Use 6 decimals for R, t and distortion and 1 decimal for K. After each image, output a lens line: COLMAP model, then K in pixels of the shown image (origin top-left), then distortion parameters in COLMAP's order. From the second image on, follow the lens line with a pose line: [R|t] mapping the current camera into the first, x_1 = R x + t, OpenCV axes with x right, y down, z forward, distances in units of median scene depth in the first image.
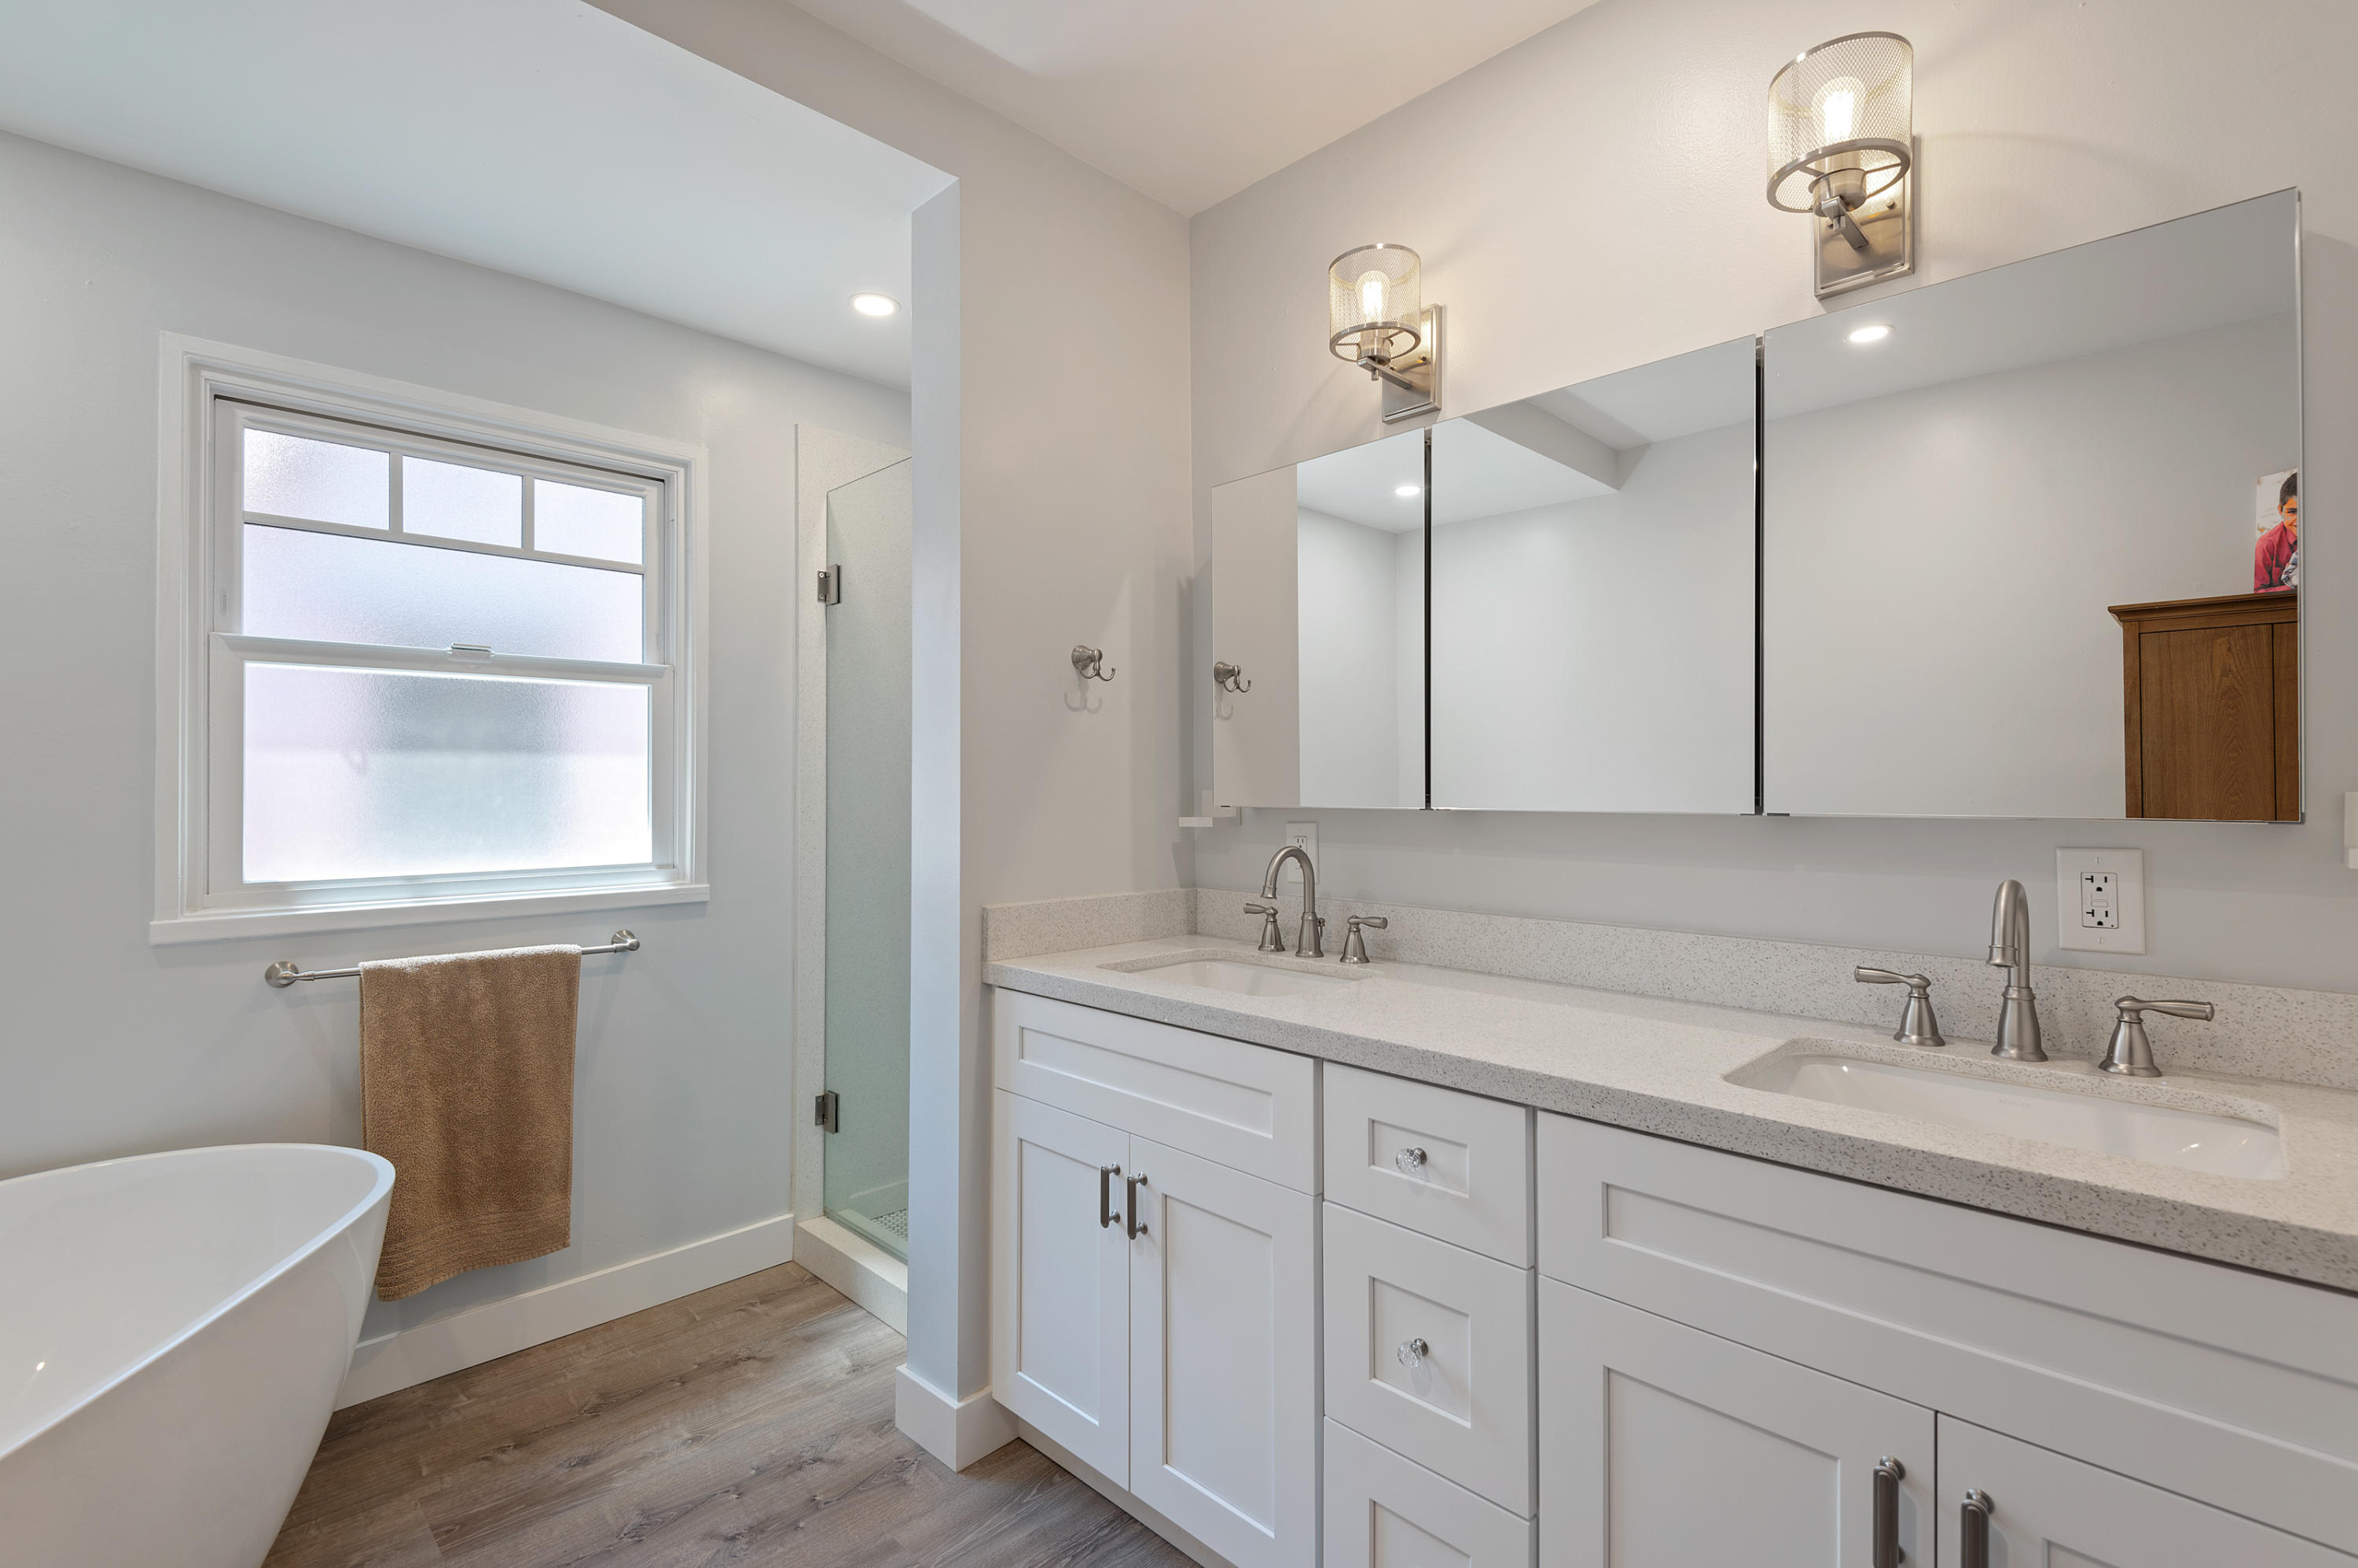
lens RADIAL K [[1078.0, 0, 1298.3], [0, 1078.0, 774.1], [0, 0, 1]] dist [0.026079, -0.013060]
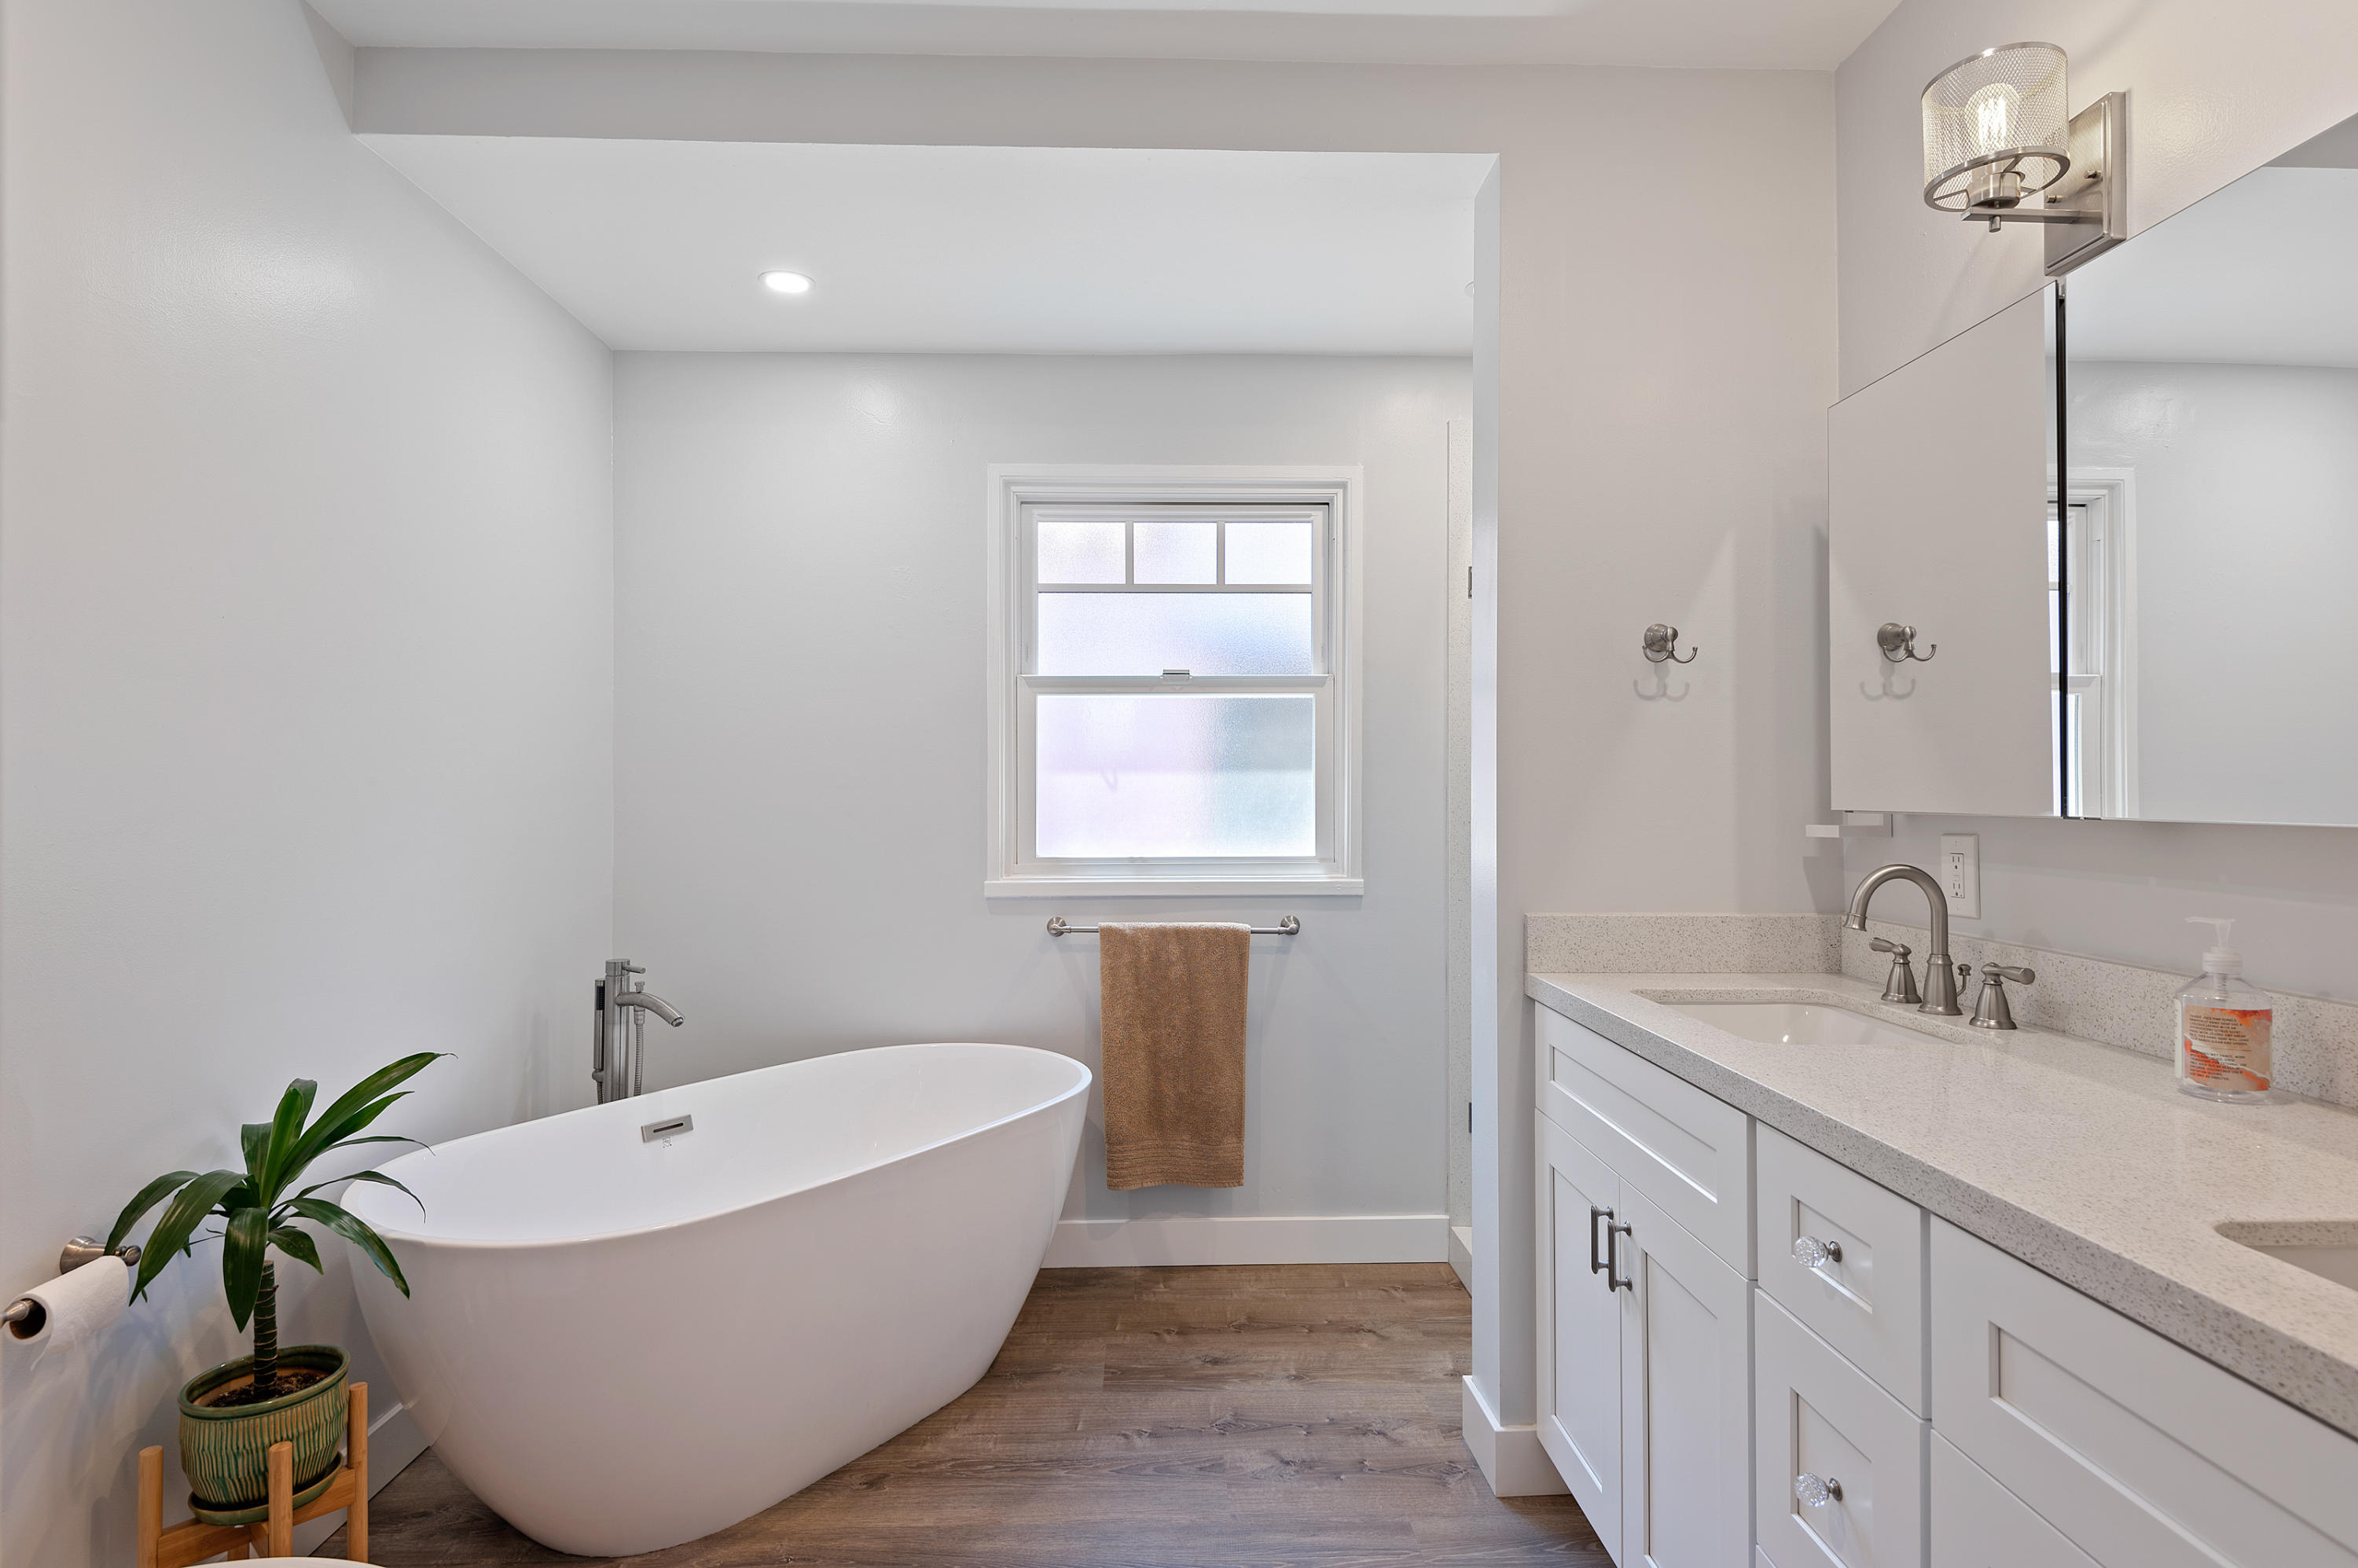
lens RADIAL K [[1249.9, 0, 1176.4], [0, 1249.9, 766.4], [0, 0, 1]] dist [0.011129, -0.011349]
pose [[0.717331, -0.010733, -0.696650, 0.245429], [0.005918, 0.999939, -0.009313, 0.002766], [0.696708, 0.002557, 0.717351, 0.004532]]
